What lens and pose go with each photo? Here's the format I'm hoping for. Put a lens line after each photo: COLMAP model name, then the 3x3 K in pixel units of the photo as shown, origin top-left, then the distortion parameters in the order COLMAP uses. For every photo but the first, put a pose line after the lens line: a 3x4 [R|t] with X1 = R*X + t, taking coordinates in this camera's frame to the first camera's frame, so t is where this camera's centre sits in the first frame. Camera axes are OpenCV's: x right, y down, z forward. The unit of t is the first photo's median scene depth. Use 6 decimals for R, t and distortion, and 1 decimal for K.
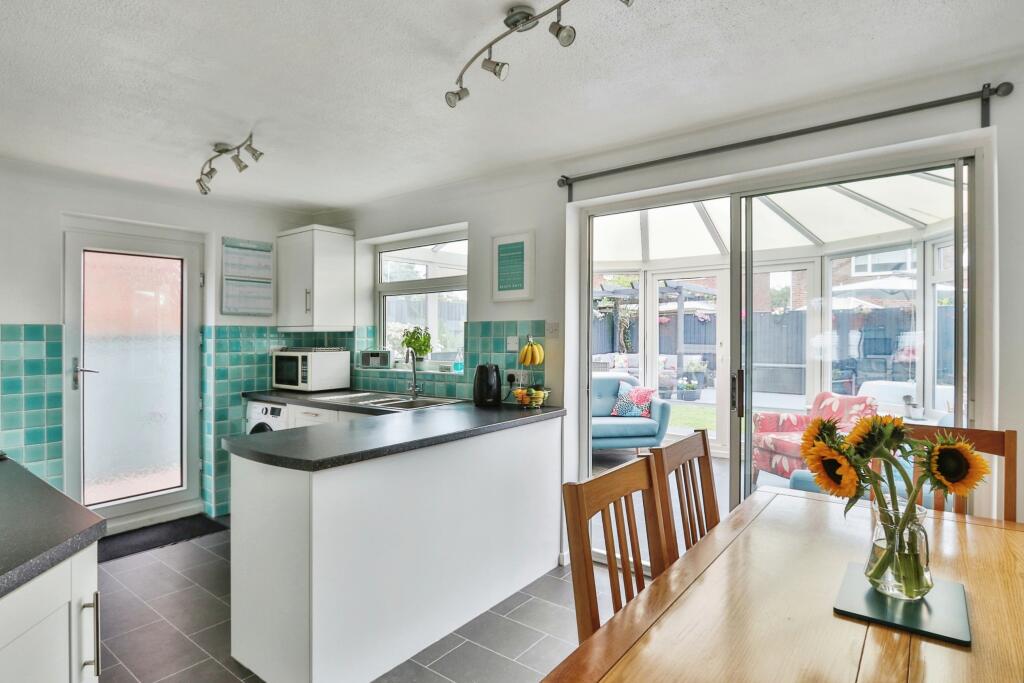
lens RADIAL K [[551.5, 0, 500.2], [0, 551.5, 334.4], [0, 0, 1]] dist [-0.004835, -0.000830]
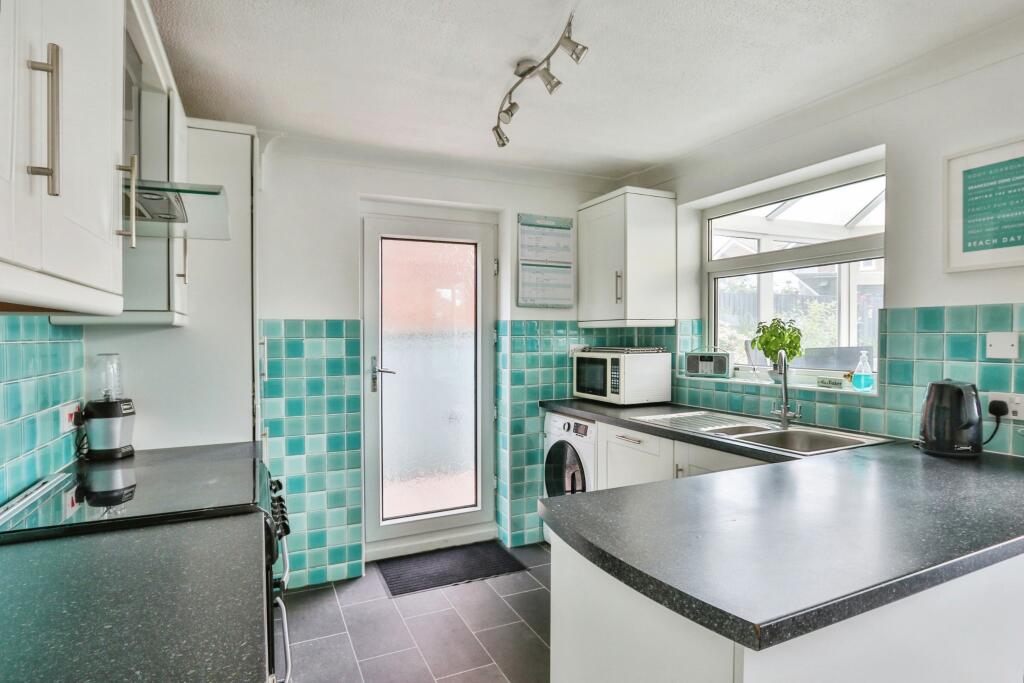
lens RADIAL K [[551.5, 0, 500.2], [0, 551.5, 334.4], [0, 0, 1]] dist [-0.004835, -0.000830]
pose [[0.888607, 0.000030, -0.458670, -0.144761], [0.001965, 0.999991, 0.003874, 0.002191], [0.458666, -0.004344, 0.888598, 0.243920]]
